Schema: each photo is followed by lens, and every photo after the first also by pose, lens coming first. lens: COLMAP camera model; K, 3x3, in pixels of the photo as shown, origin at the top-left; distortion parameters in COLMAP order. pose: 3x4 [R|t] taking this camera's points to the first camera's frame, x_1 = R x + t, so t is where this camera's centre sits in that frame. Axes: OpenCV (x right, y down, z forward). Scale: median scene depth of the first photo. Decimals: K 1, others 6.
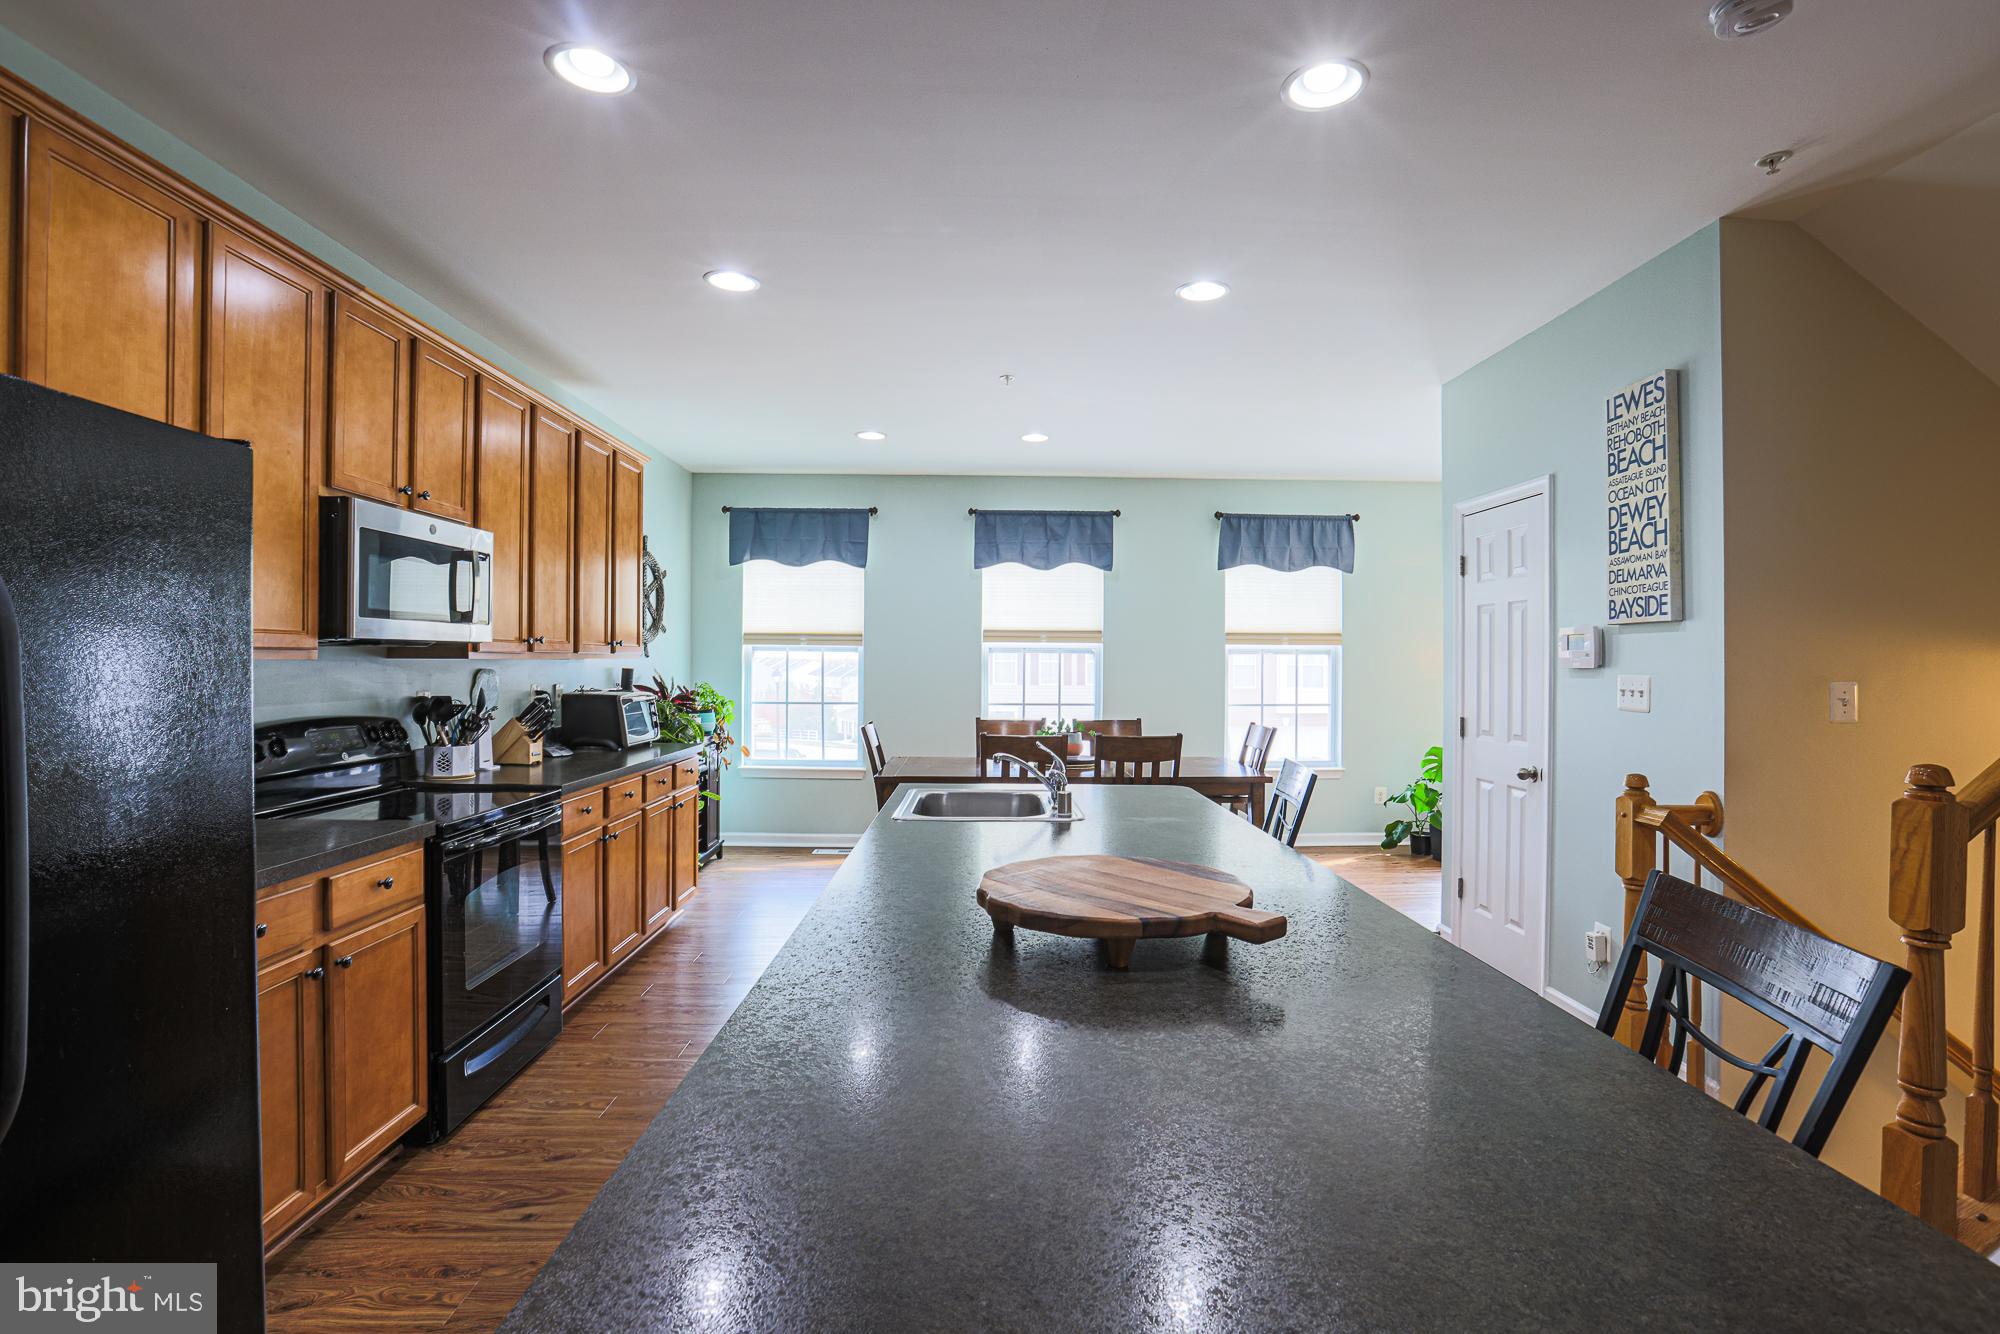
lens RADIAL K [[921.6, 0, 1004.9], [0, 921.6, 659.1], [0, 0, 1]] dist [-0.050311, 0.016109]
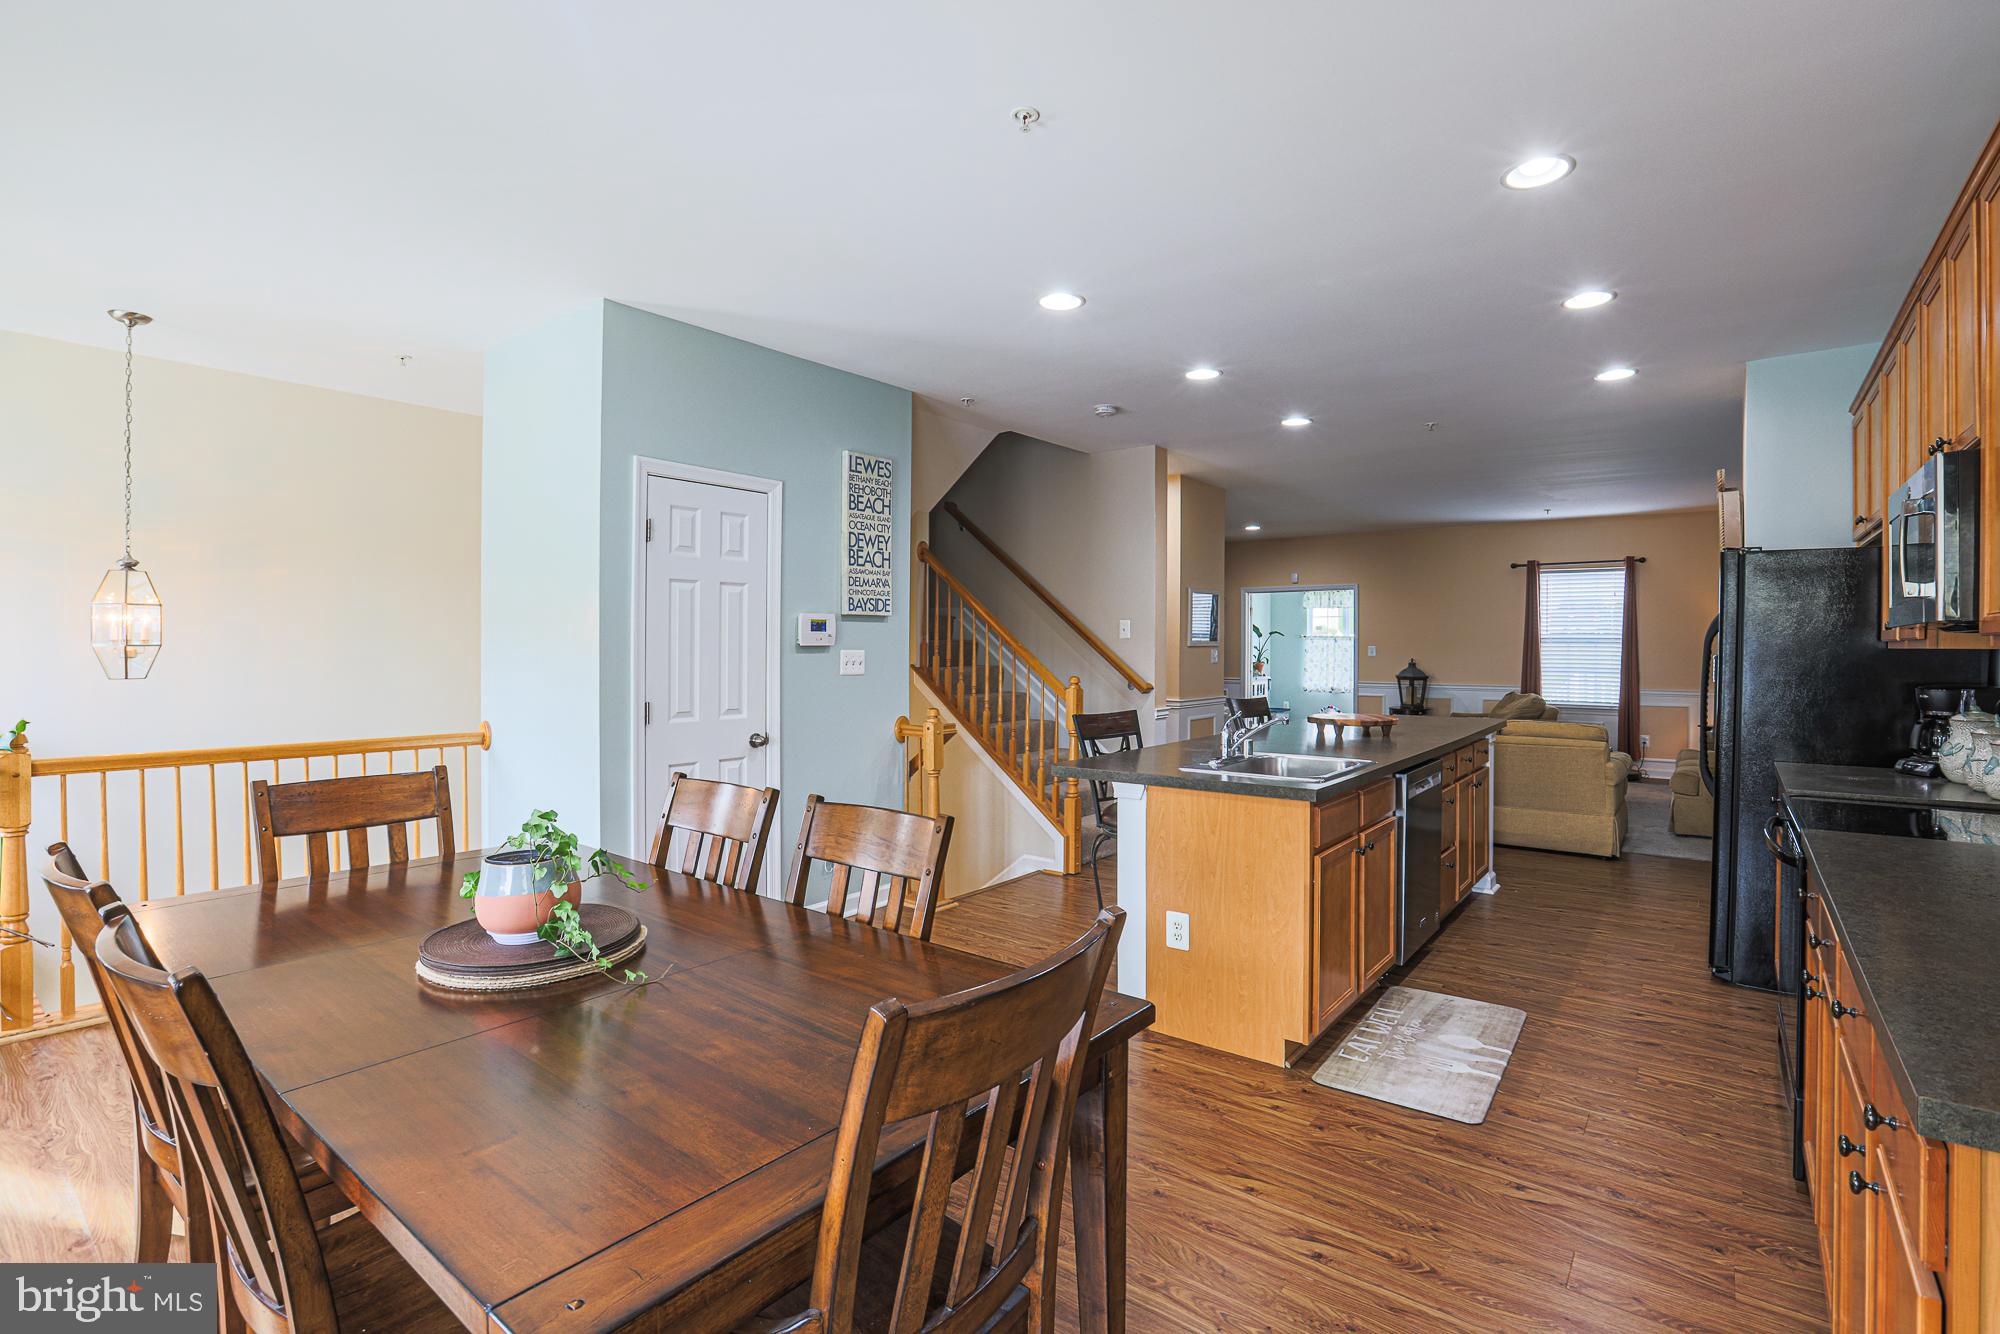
lens RADIAL K [[921.6, 0, 1050.6], [0, 921.6, 658.2], [0, 0, 1]] dist [-0.050311, 0.016109]
pose [[-0.789352, -0.016986, 0.613706, -0.220709], [-0.010446, 0.999844, 0.014238, 0.003108], [-0.613853, 0.004828, -0.789406, 0.922448]]
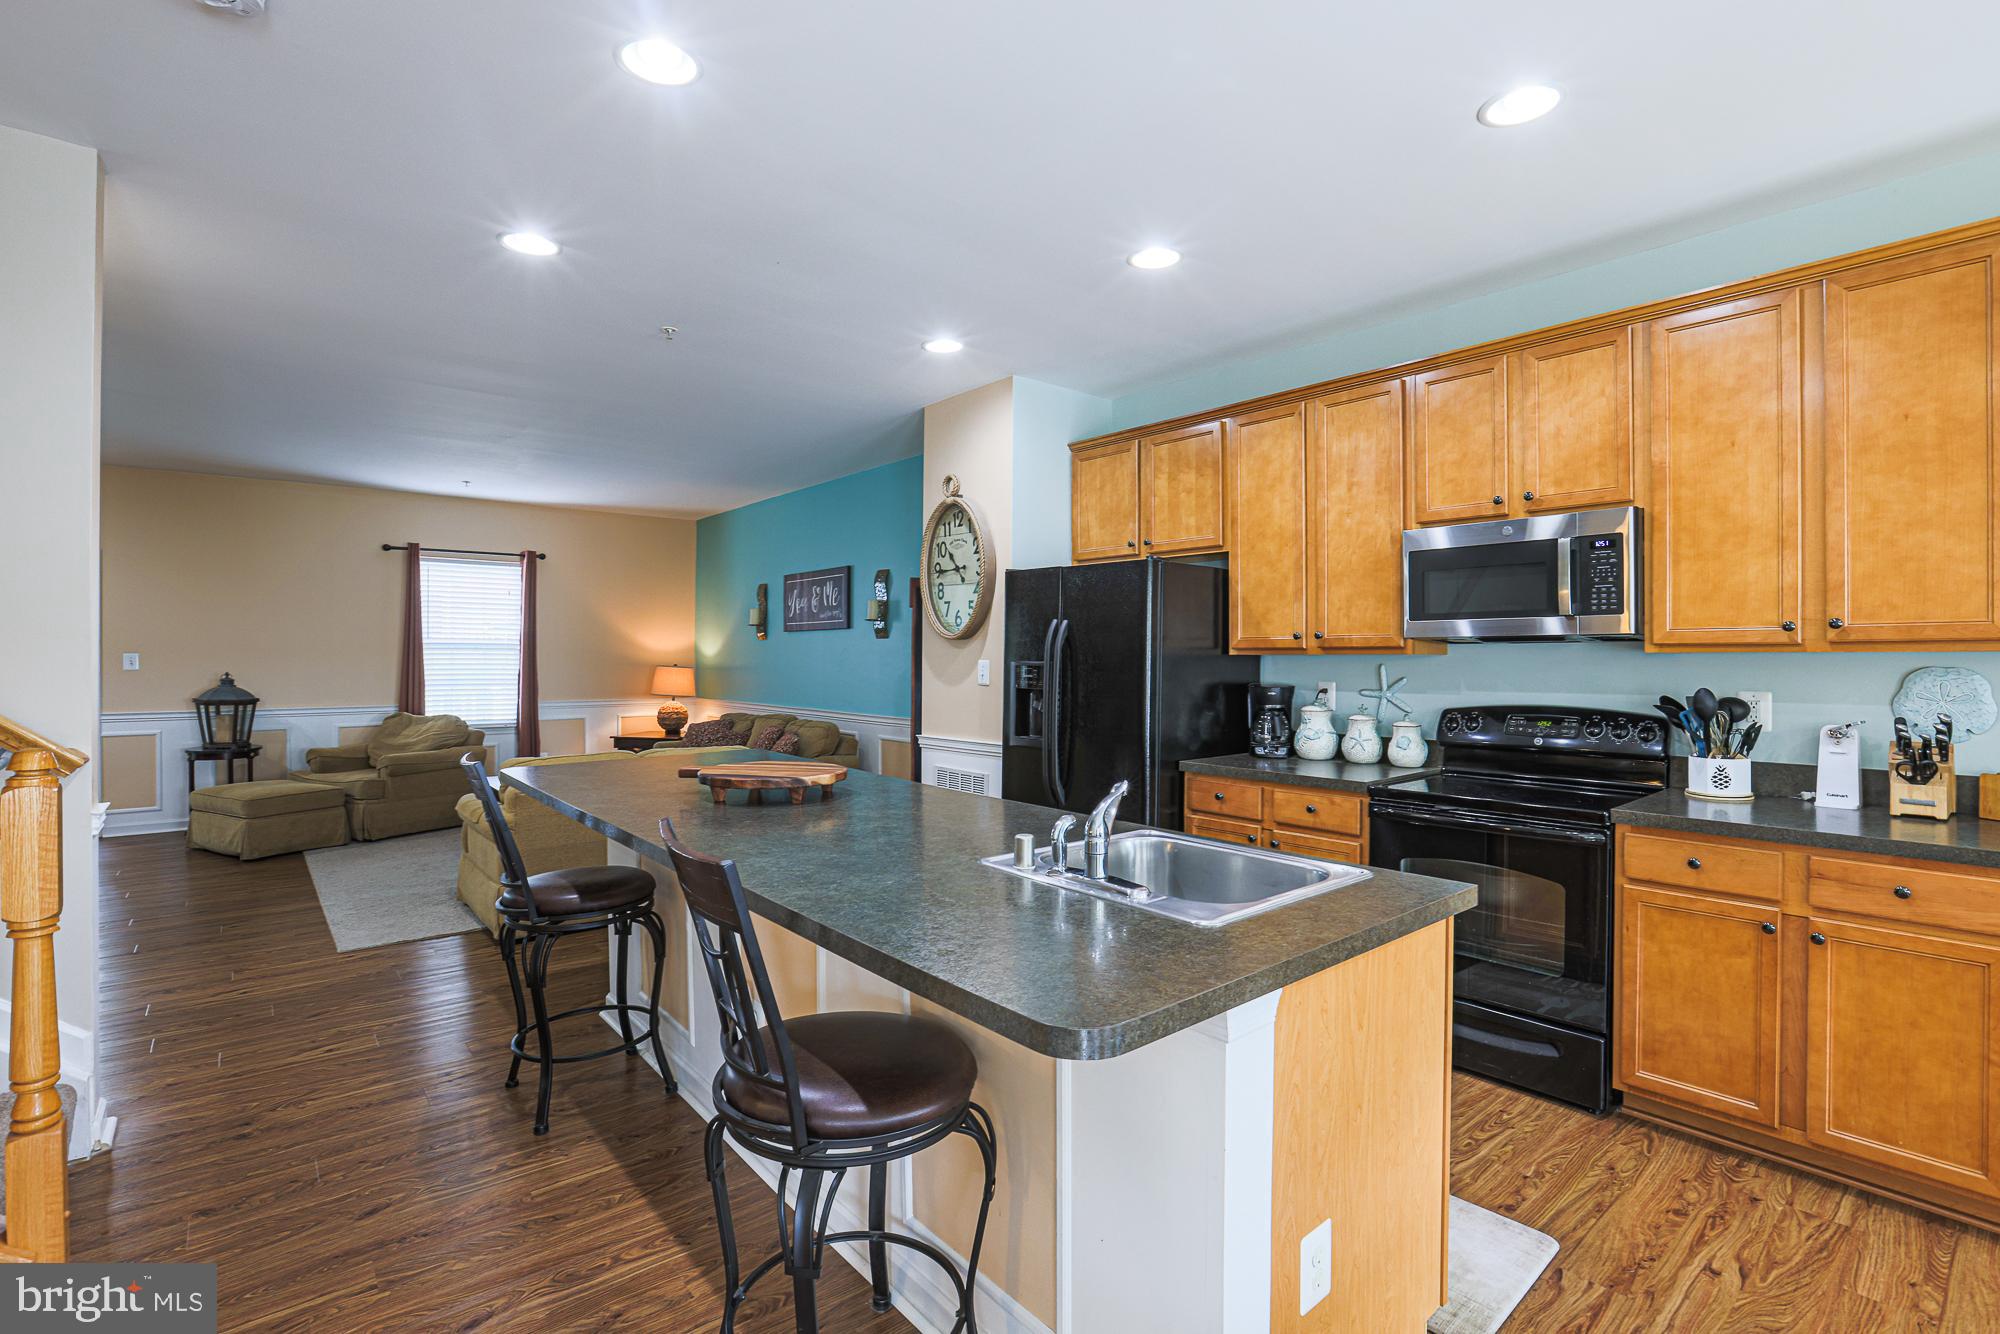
lens RADIAL K [[921.6, 0, 1002.8], [0, 921.6, 660.5], [0, 0, 1]] dist [-0.050311, 0.016109]
pose [[-0.778077, -0.003690, -0.628158, 0.211810], [-0.003341, 0.999993, -0.001735, 0.004901], [0.628160, 0.000748, -0.778084, 0.629681]]
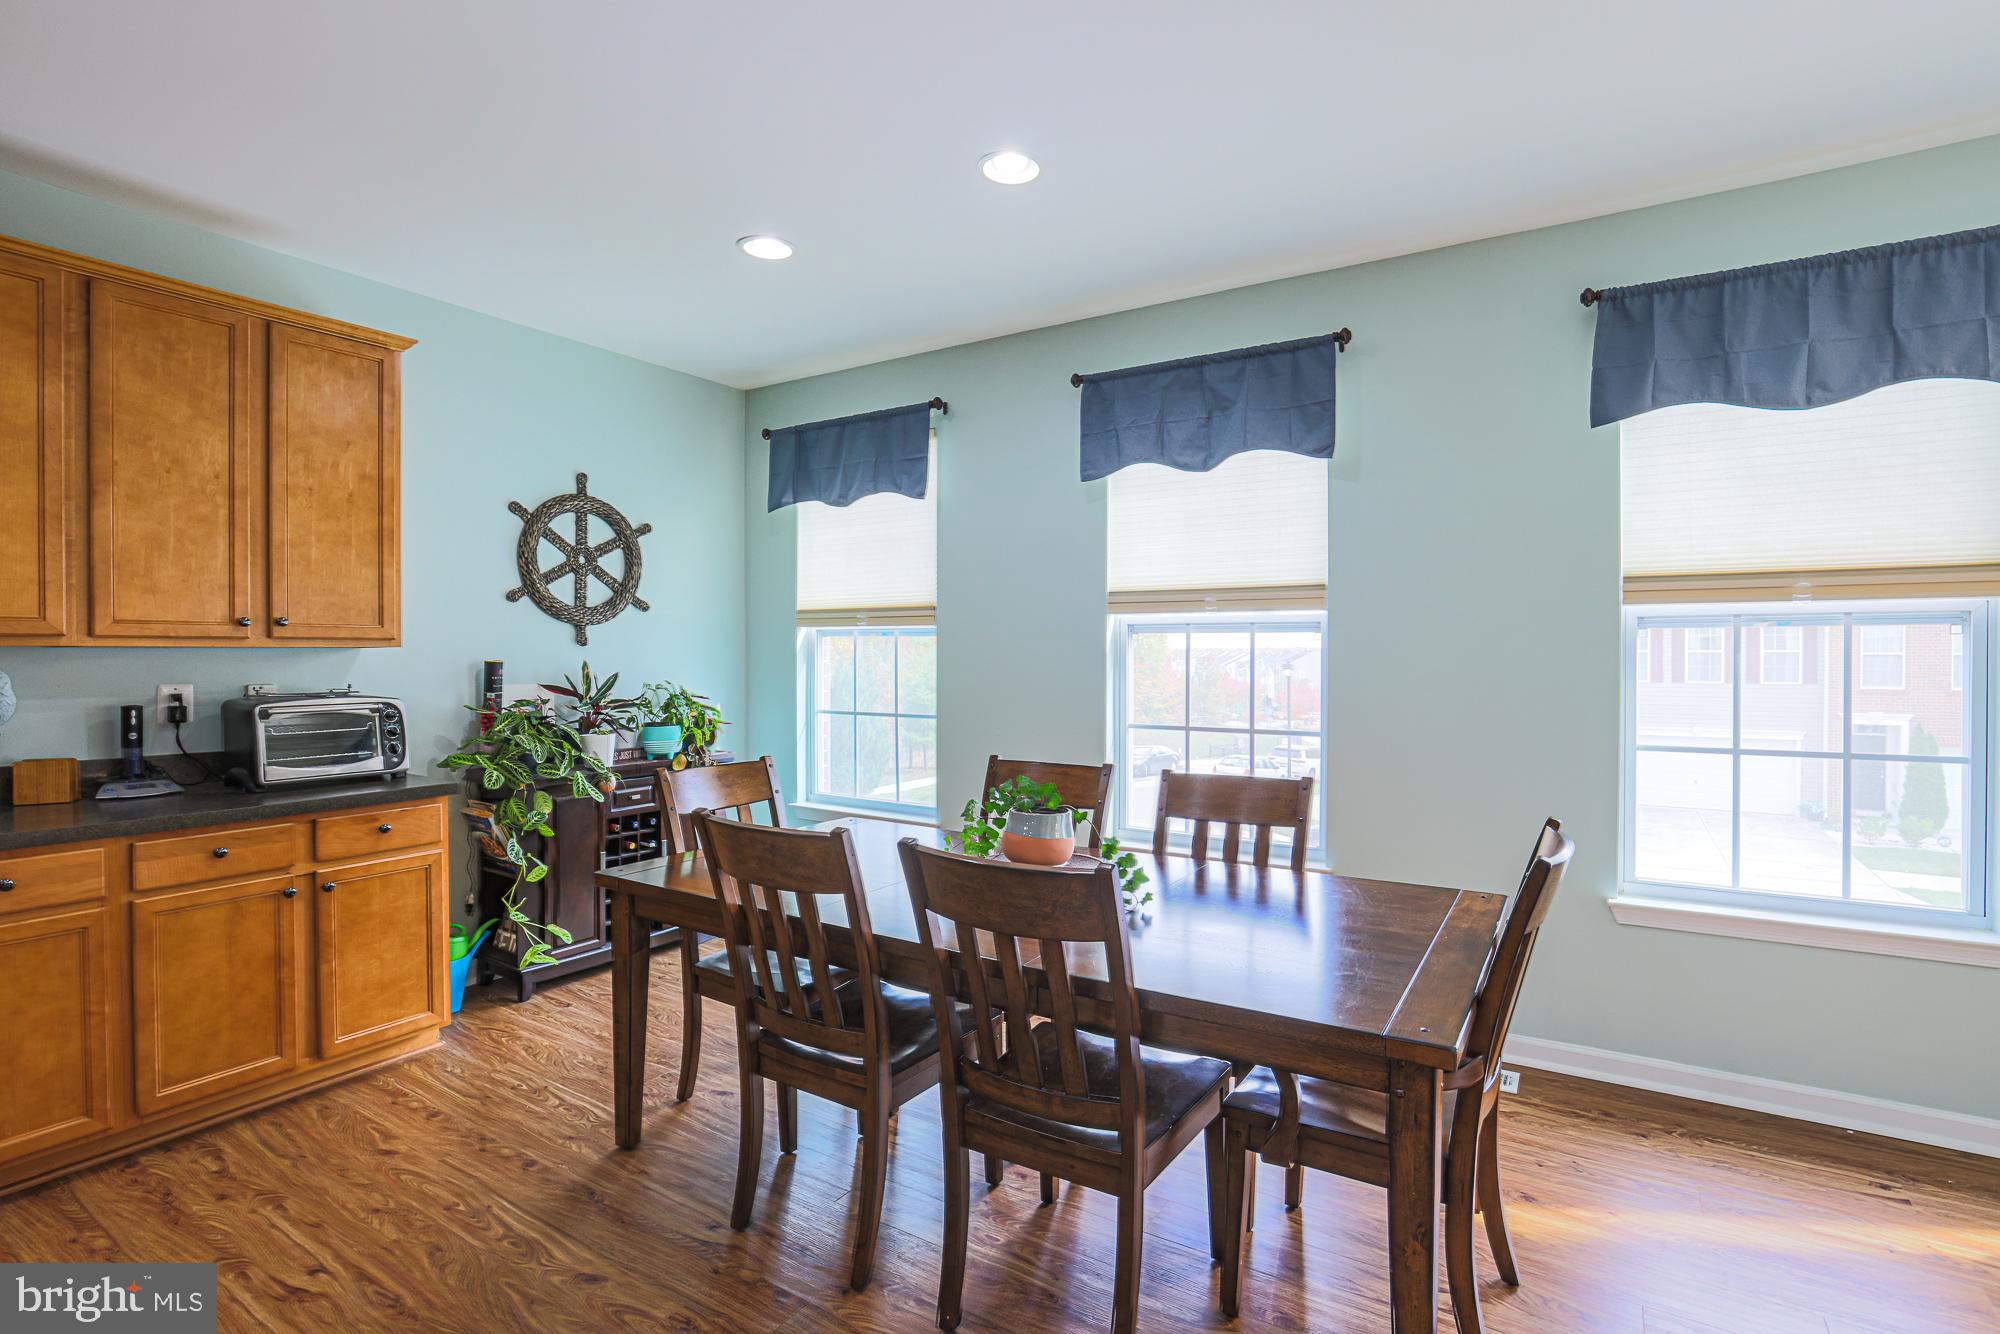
lens RADIAL K [[972.7, 0, 999.2], [0, 972.7, 662.1], [0, 0, 1]] dist [-0.027908, 0.004036]
pose [[0.831969, 0.001455, -0.554820, 0.251474], [0.005279, 0.999931, 0.010538, 0.003852], [0.554796, -0.011696, 0.831904, 0.487012]]
